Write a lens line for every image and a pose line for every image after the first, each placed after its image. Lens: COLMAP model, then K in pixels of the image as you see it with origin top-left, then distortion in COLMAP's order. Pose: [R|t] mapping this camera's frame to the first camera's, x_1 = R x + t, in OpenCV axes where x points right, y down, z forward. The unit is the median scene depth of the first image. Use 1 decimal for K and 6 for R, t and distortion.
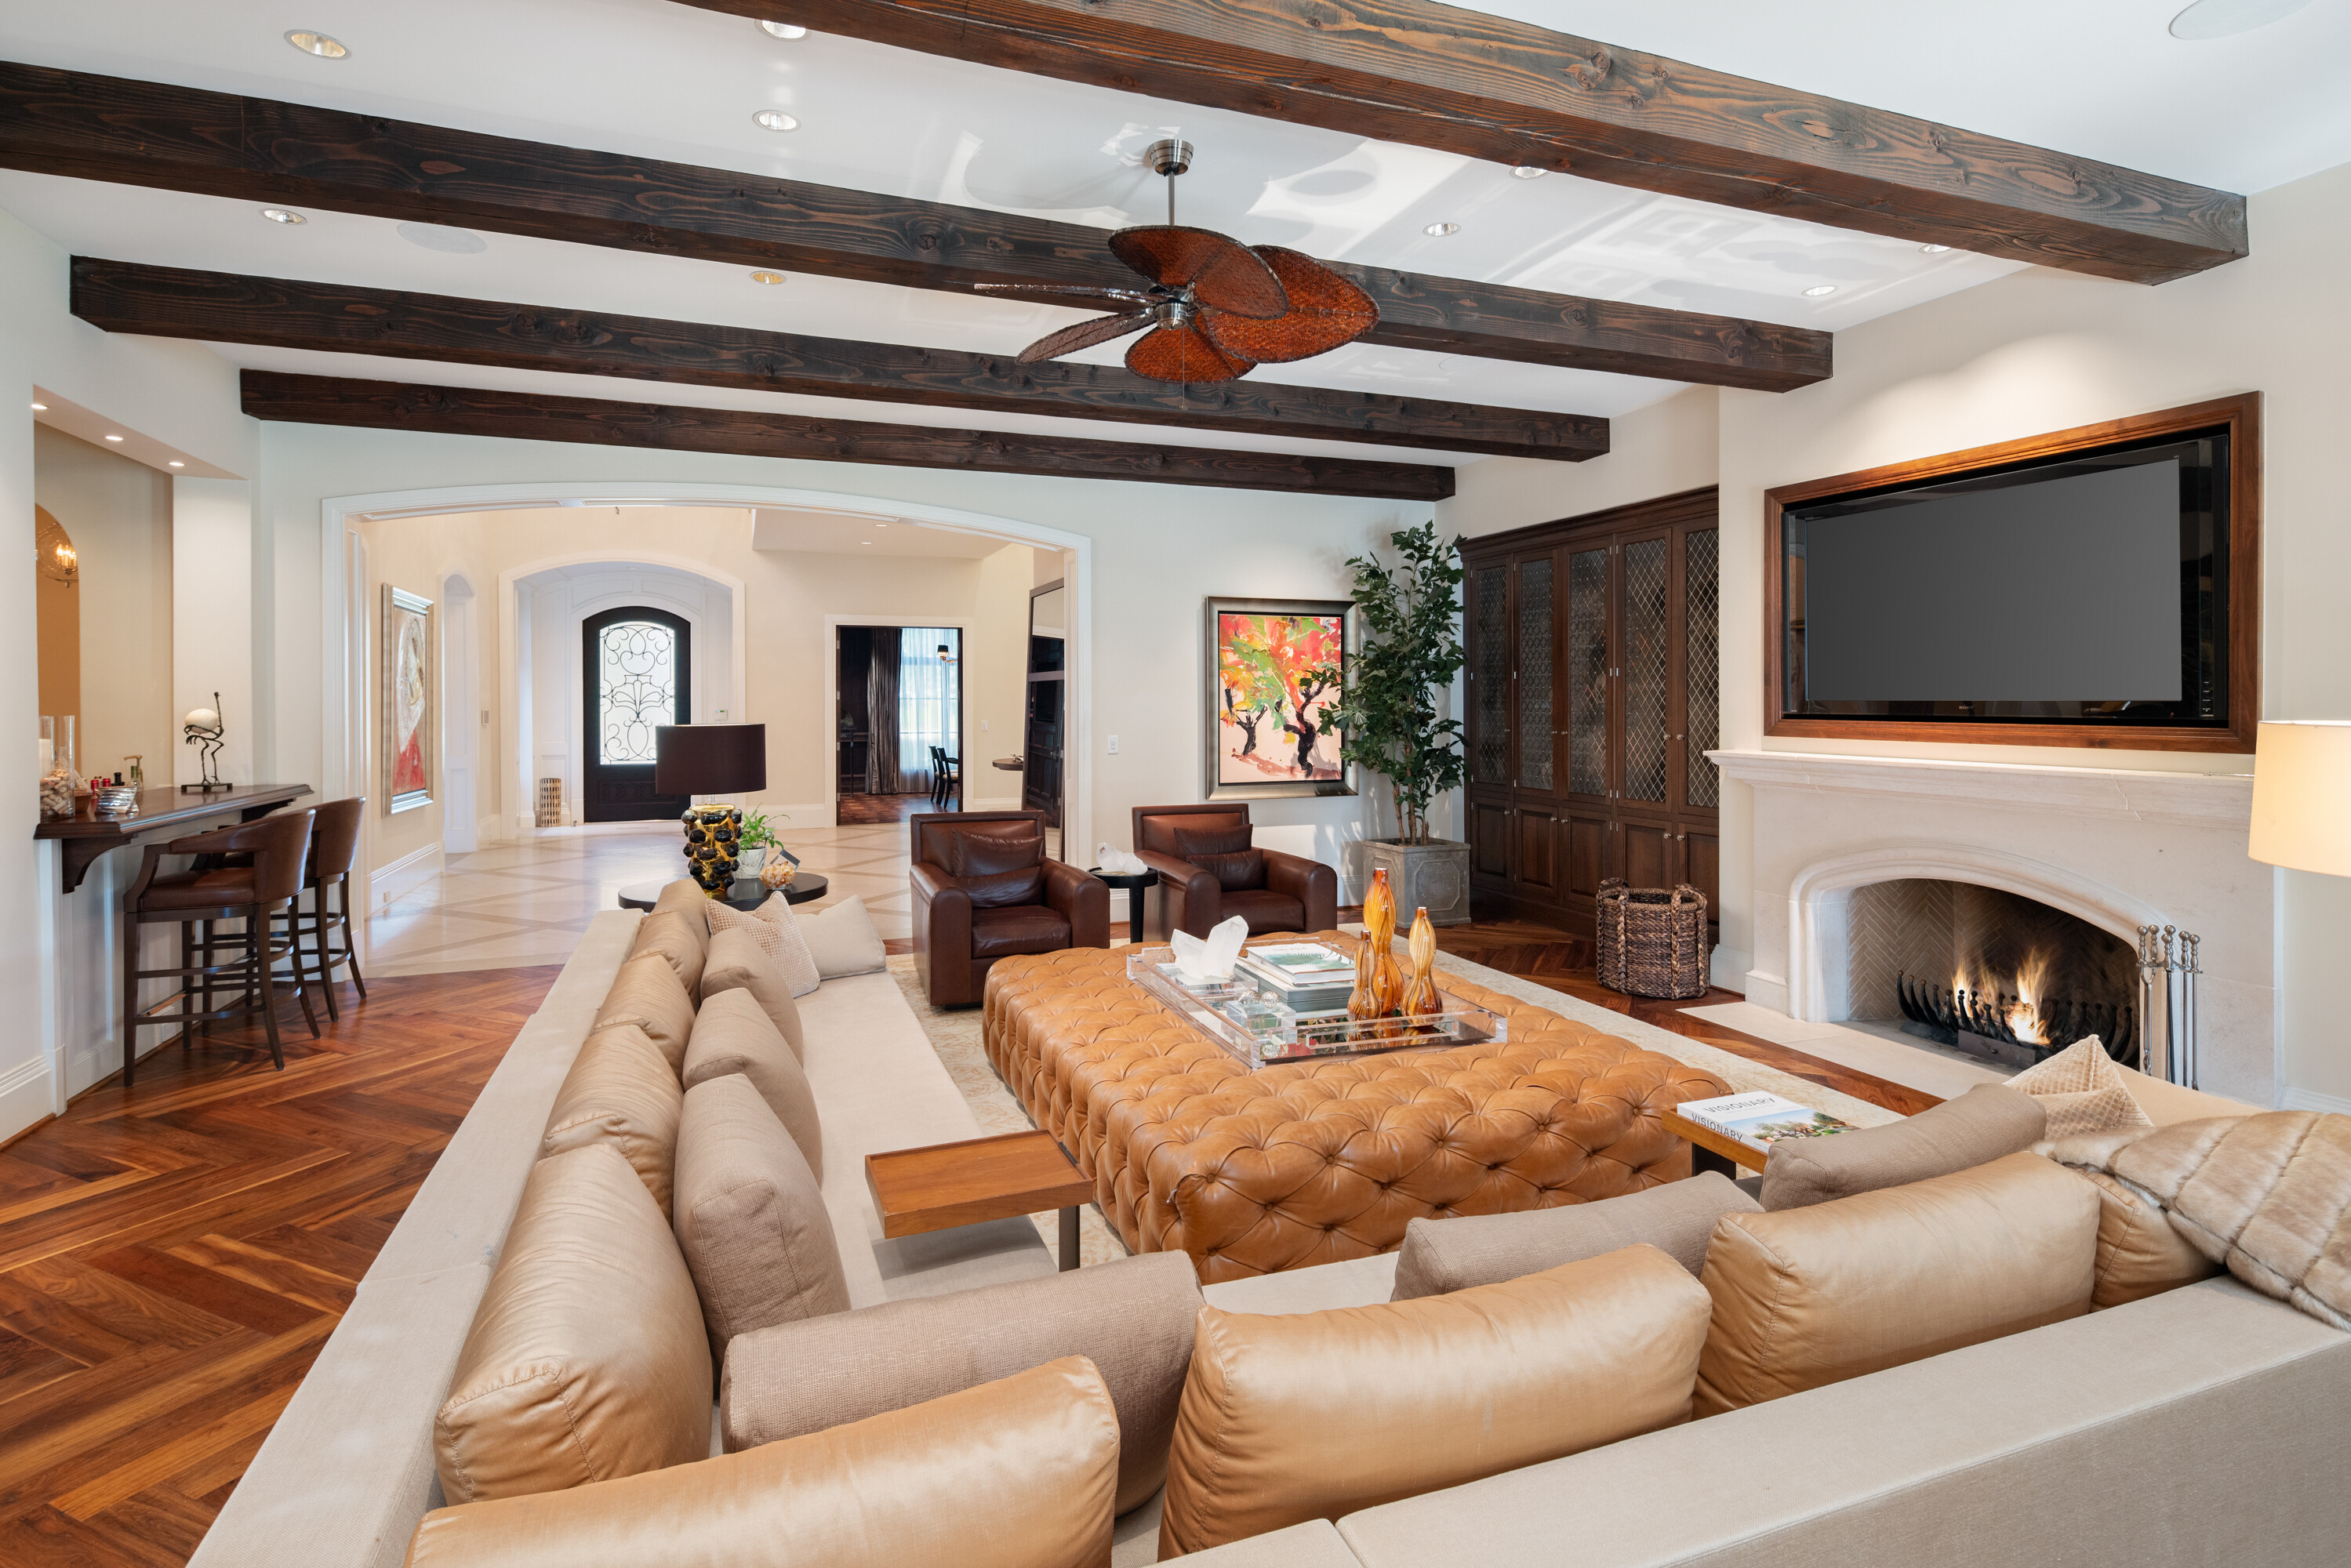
lens RADIAL K [[1148.6, 0, 1152.0], [0, 1148.6, 699.2], [0, 0, 1]] dist [0.006800, -0.005925]
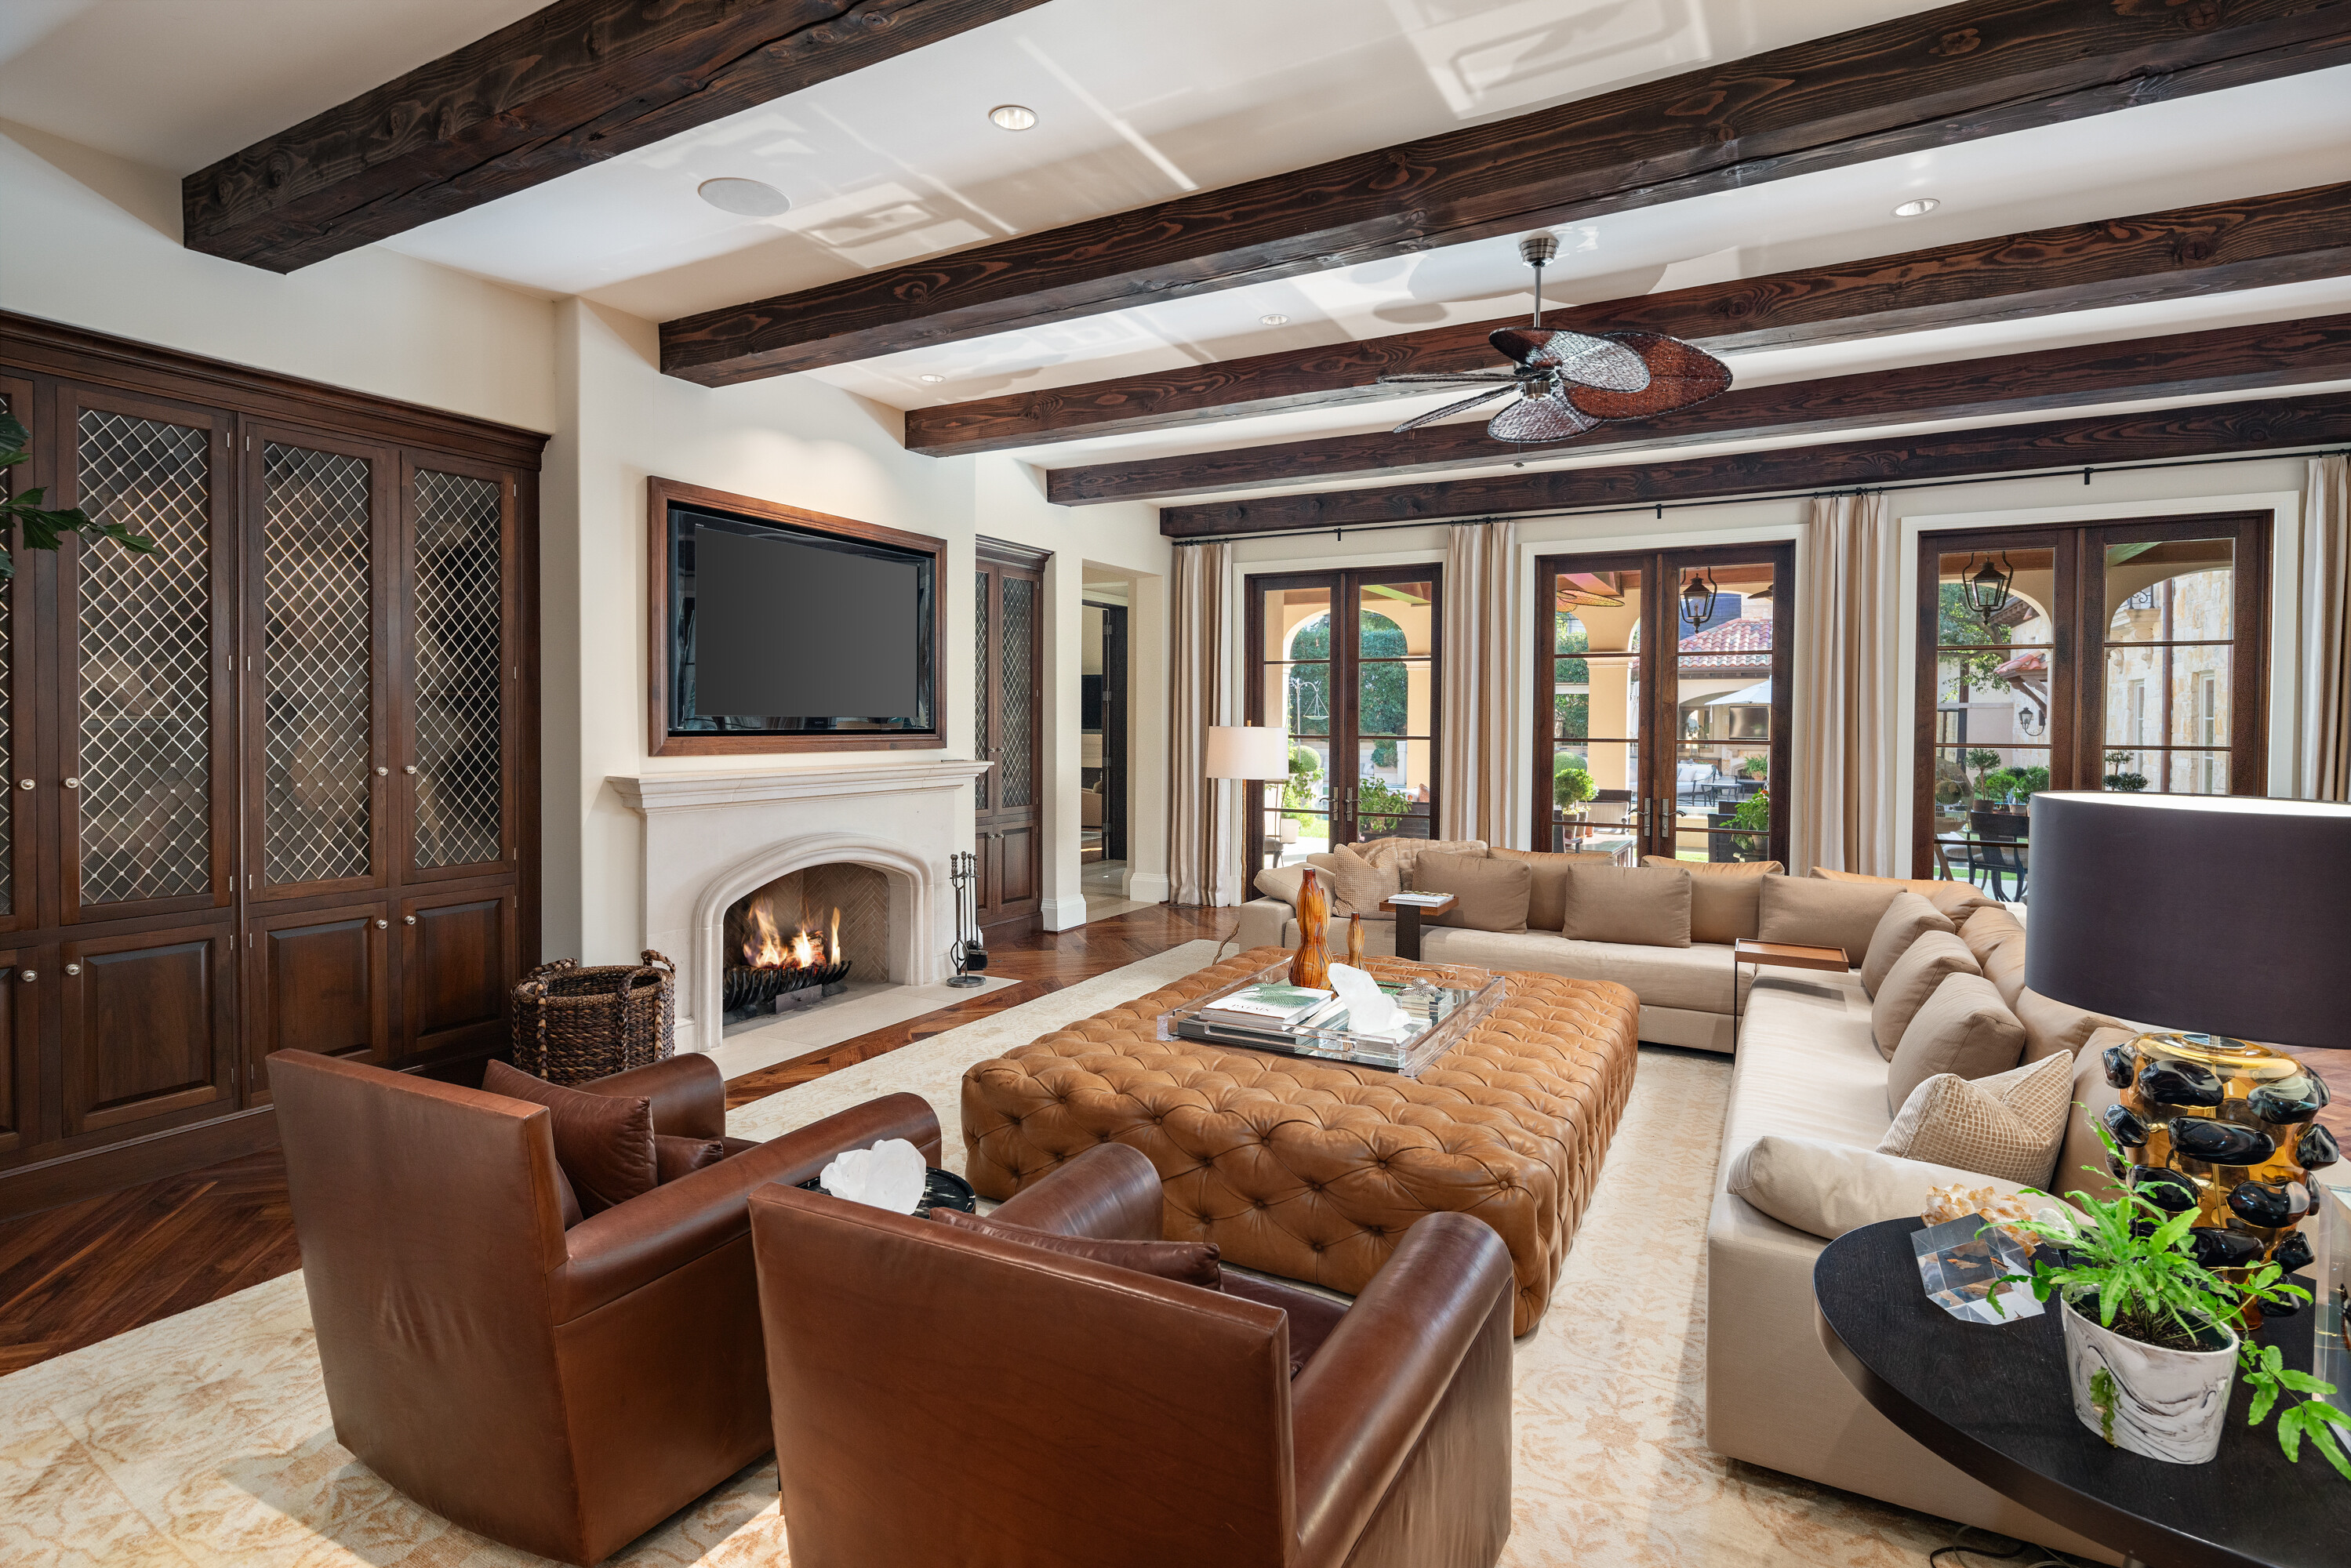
lens RADIAL K [[1139.4, 0, 1159.9], [0, 1139.4, 713.8], [0, 0, 1]] dist [0.009046, -0.006303]
pose [[-0.654397, -0.003483, 0.756143, -0.382368], [-0.003680, 0.999992, 0.001421, -0.004596], [-0.756142, -0.001853, -0.654405, 1.288181]]
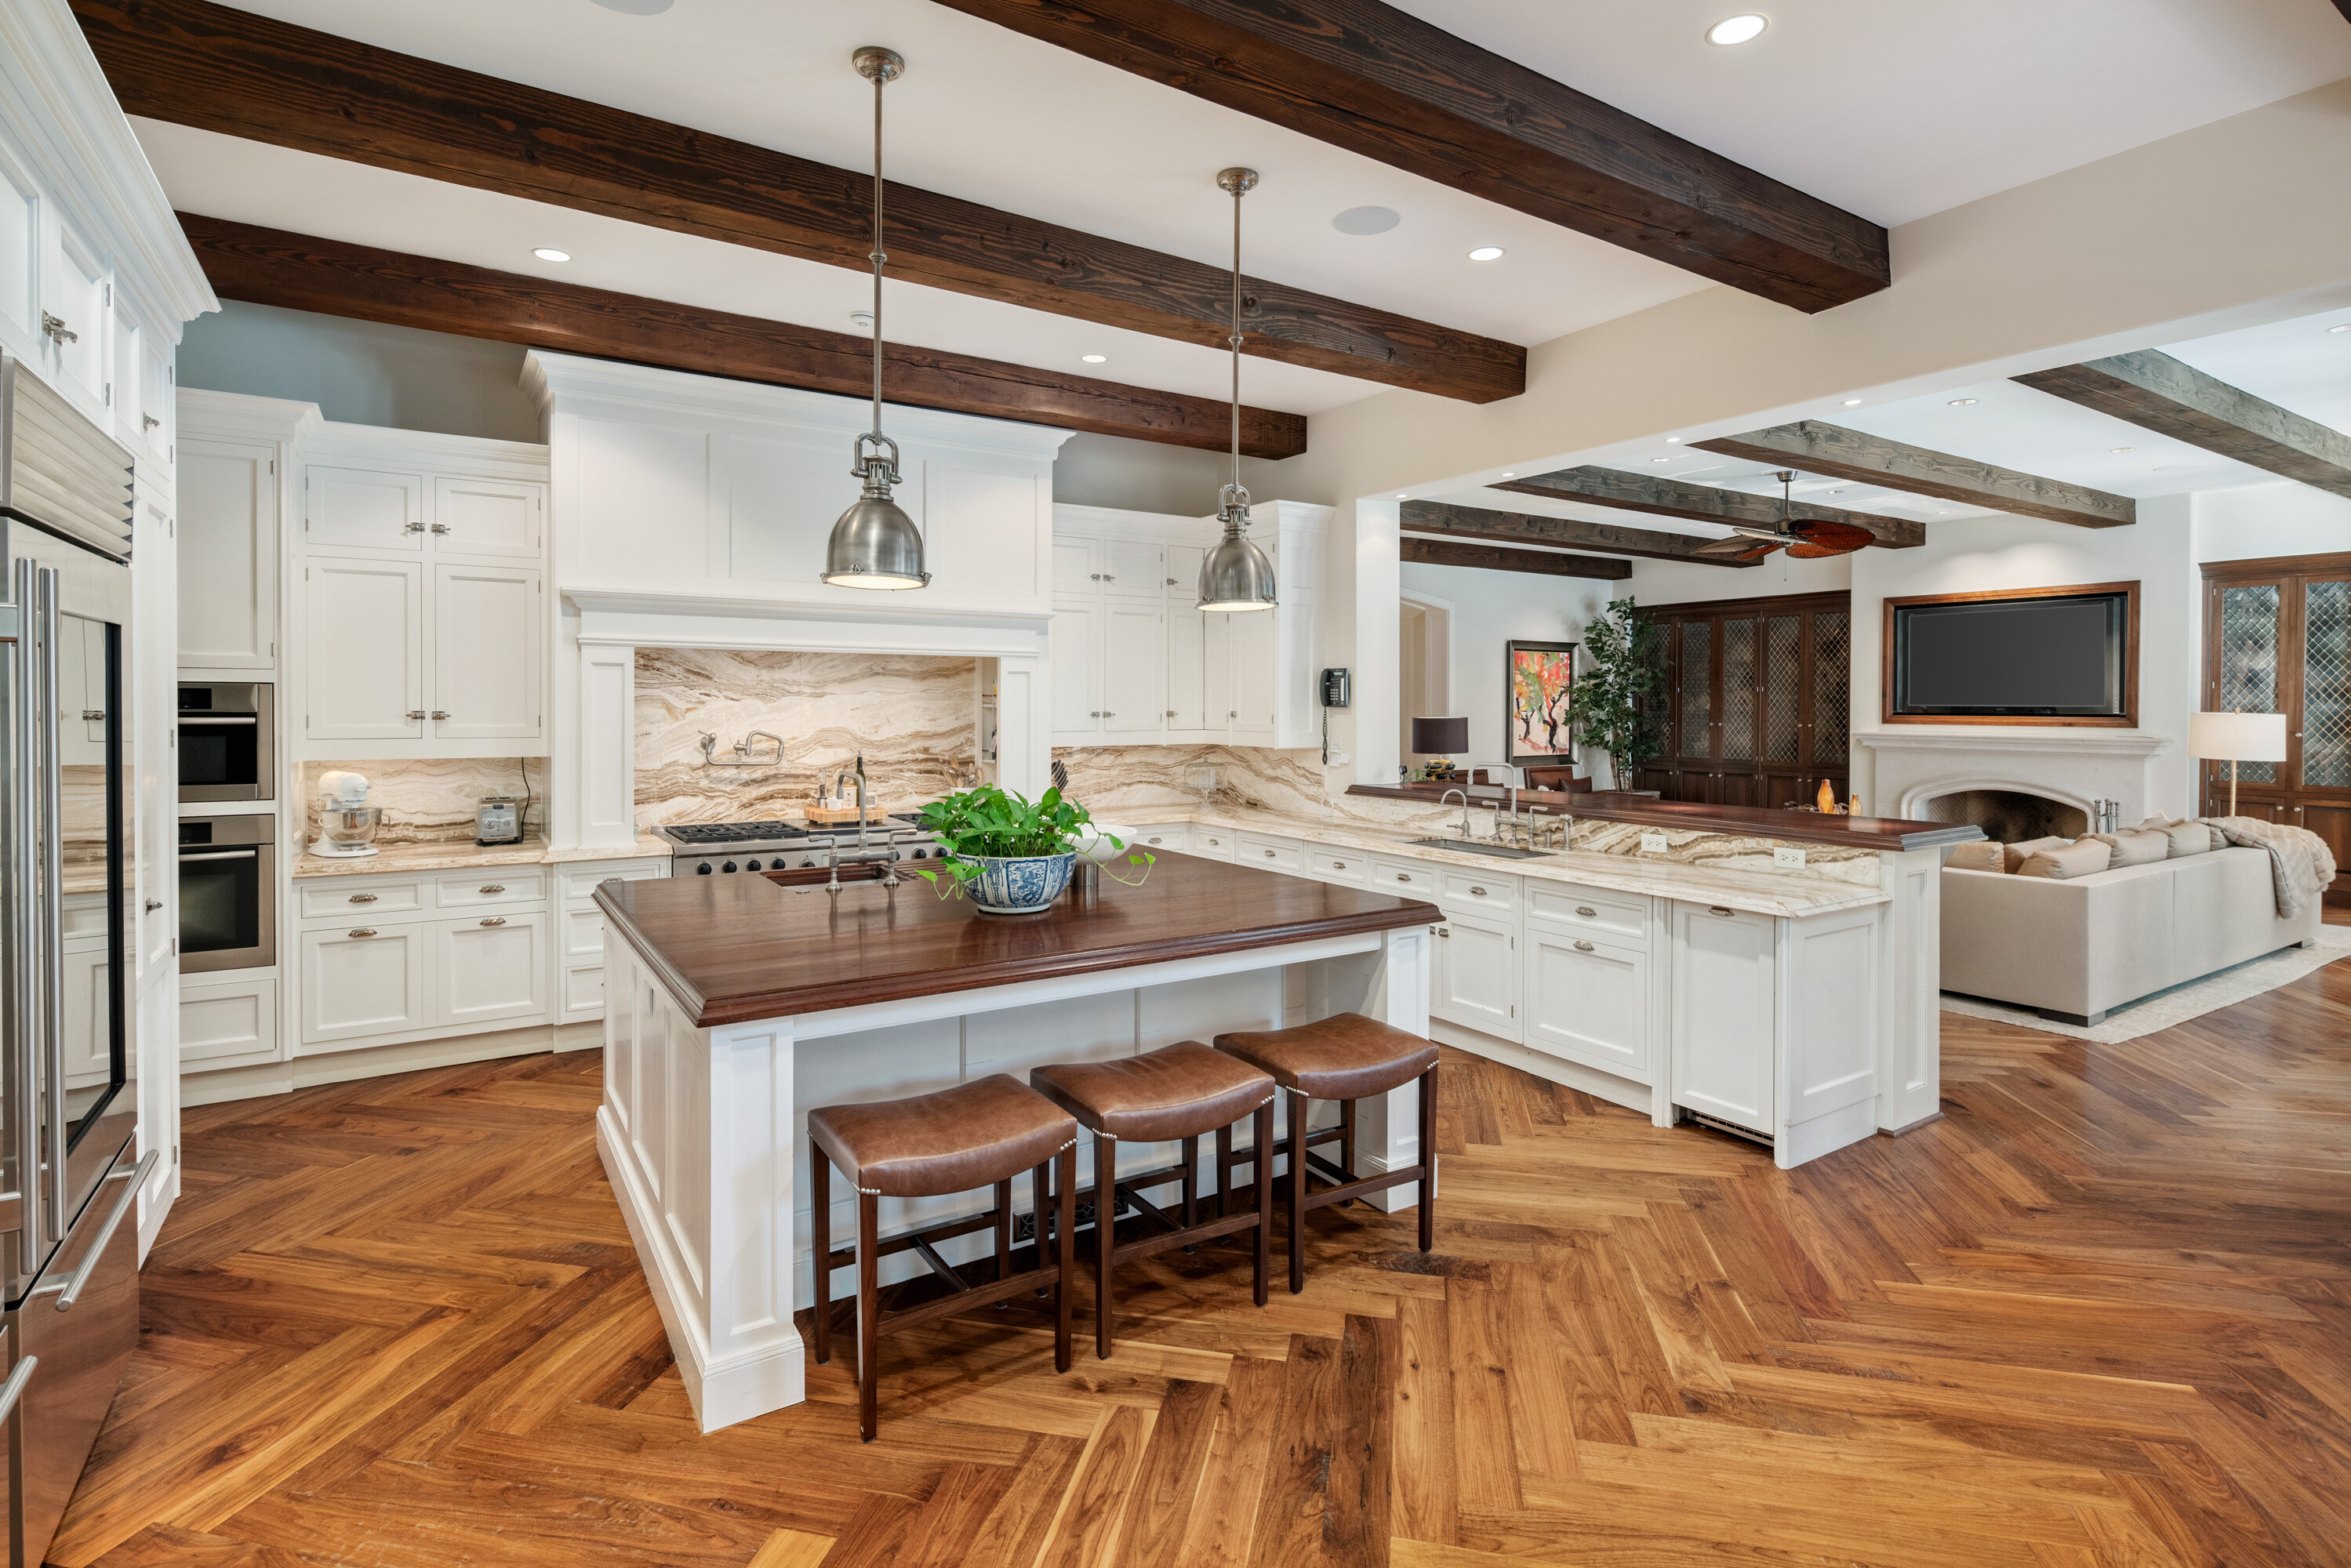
lens RADIAL K [[1139.4, 0, 1159.9], [0, 1139.4, 713.8], [0, 0, 1]] dist [0.009046, -0.006303]
pose [[0.976880, 0.000190, 0.213787, -1.096939], [-0.002273, 0.999952, 0.009498, -0.000215], [-0.213775, -0.009764, 0.976834, -0.643374]]
